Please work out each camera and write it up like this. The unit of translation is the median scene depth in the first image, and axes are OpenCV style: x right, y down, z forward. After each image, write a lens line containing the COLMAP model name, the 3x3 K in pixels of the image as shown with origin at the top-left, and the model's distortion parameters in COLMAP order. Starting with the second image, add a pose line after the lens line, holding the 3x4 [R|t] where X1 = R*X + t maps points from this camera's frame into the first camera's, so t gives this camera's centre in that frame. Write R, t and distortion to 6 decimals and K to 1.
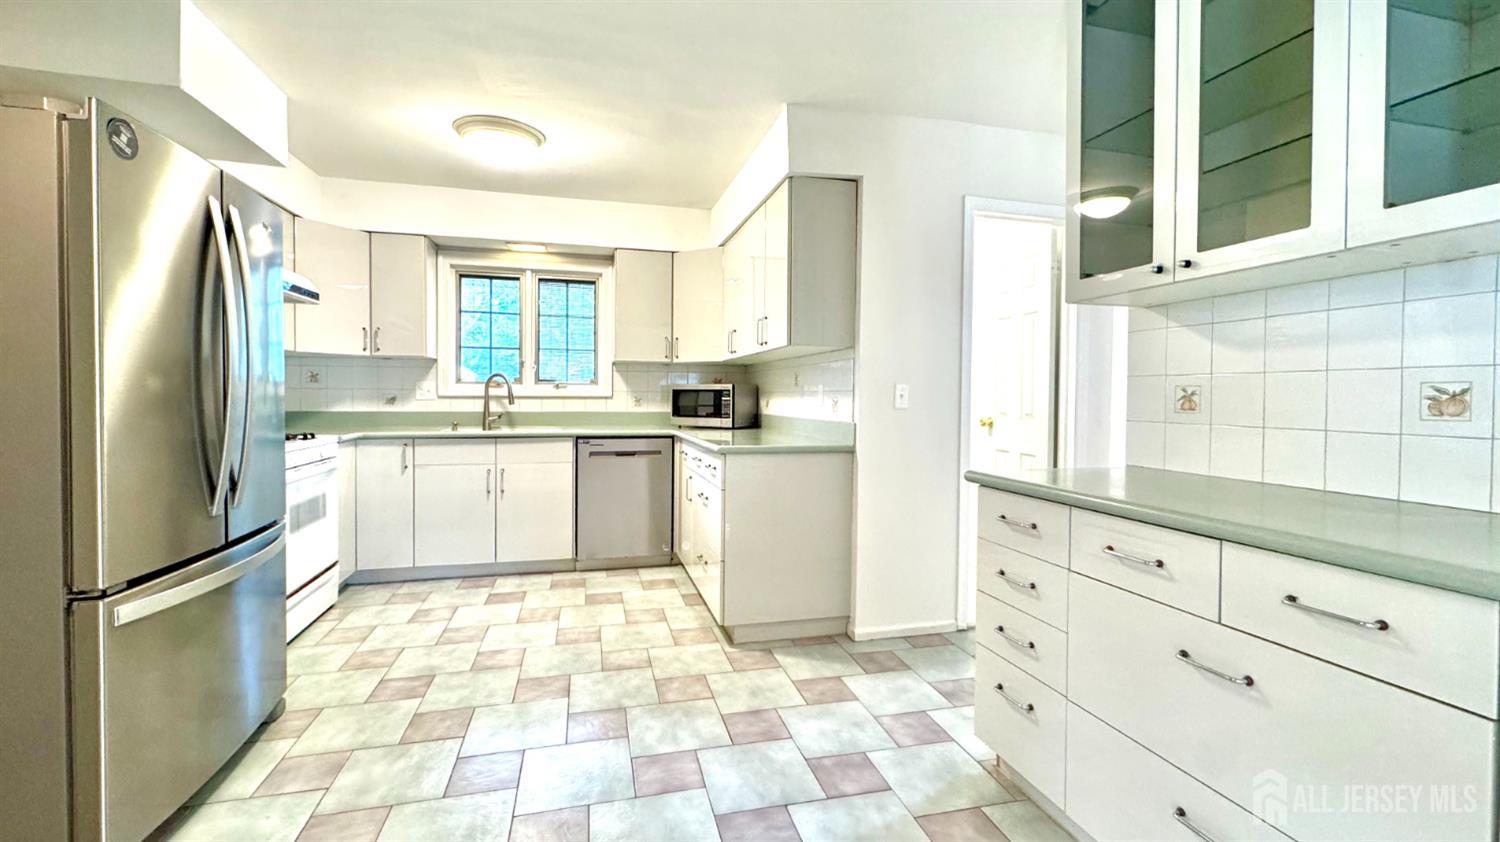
lens RADIAL K [[640.3, 0, 750.7], [0, 640.3, 404.9], [0, 0, 1]] dist [0.001639, 0.000028]
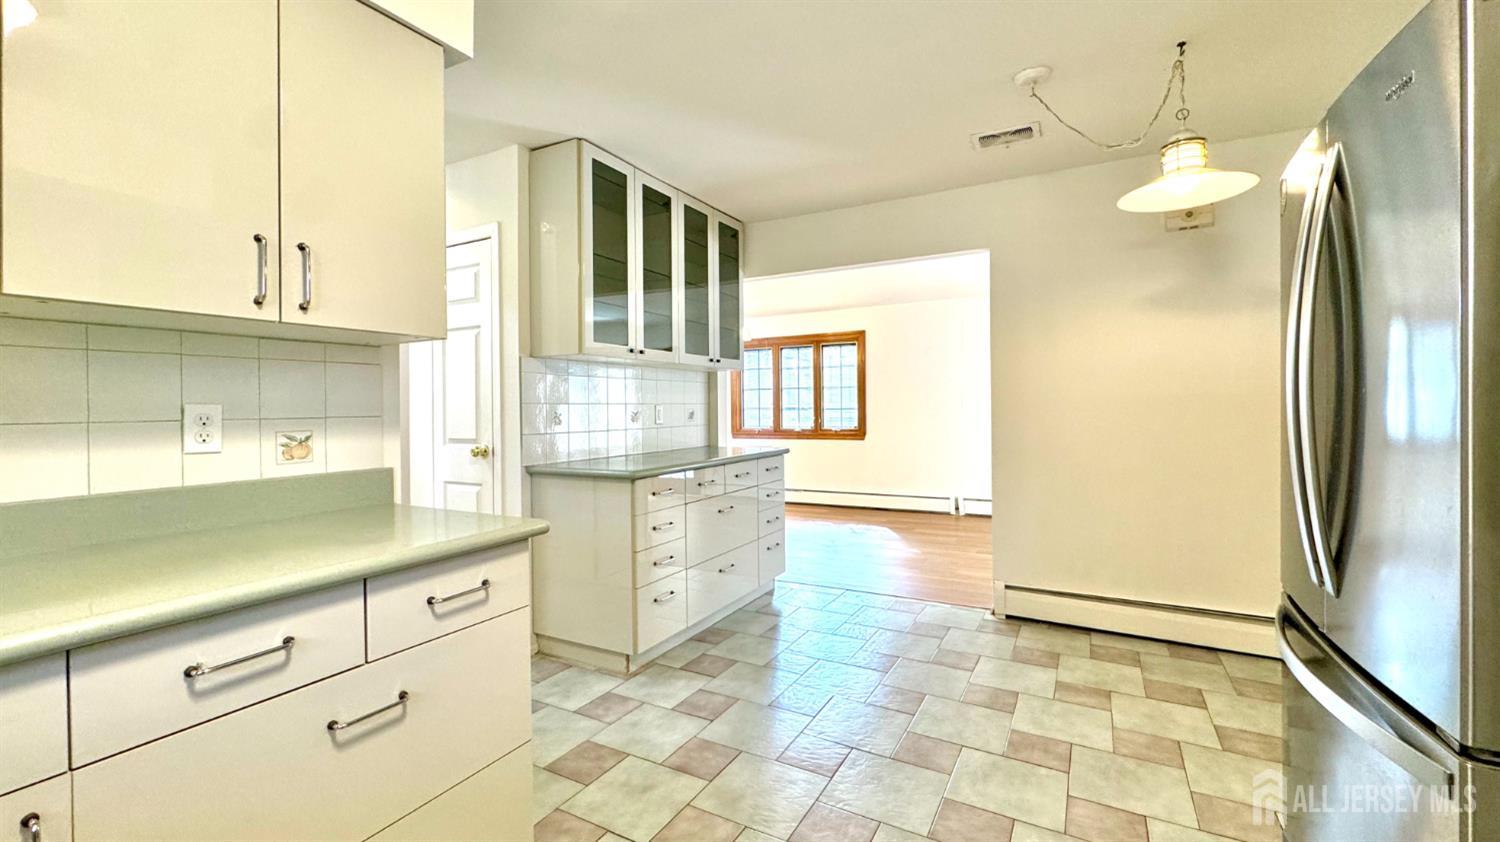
lens RADIAL K [[605.4, 0, 757.1], [0, 605.4, 409.5], [0, 0, 1]] dist [-0.000396, 0.000625]
pose [[-0.727213, -0.001726, 0.686410, -0.421368], [0.014057, 0.999750, 0.017406, -0.028190], [-0.686268, 0.022307, -0.727006, 0.980613]]
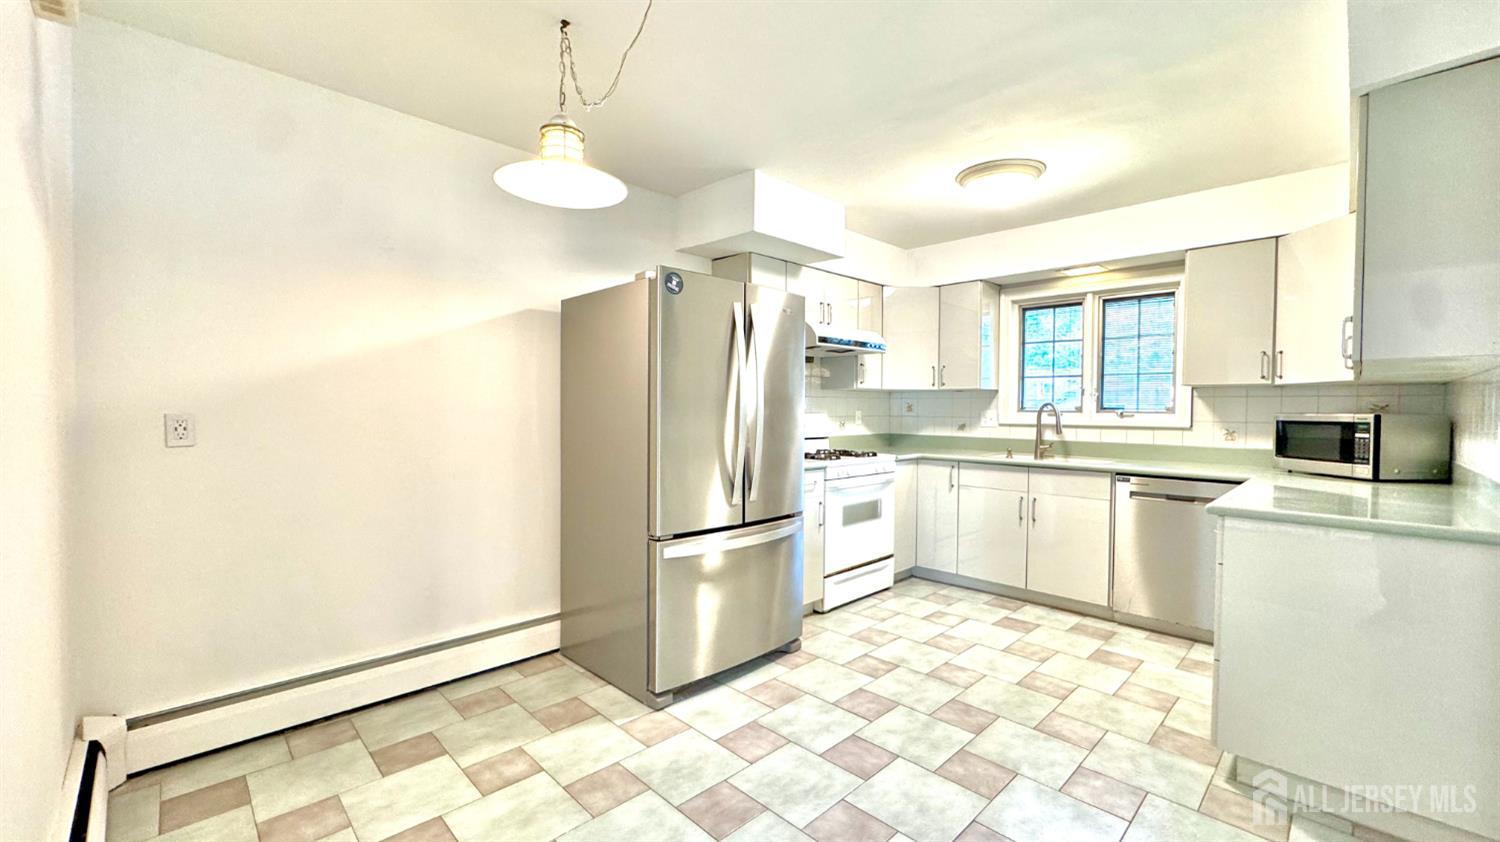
lens RADIAL K [[605.4, 0, 747.7], [0, 605.4, 420.7], [0, 0, 1]] dist [-0.000396, 0.000625]
pose [[0.498834, 0.014634, -0.866574, 0.229525], [-0.018863, 0.999804, 0.006026, -0.020703], [0.866492, 0.013340, 0.499013, 0.142445]]
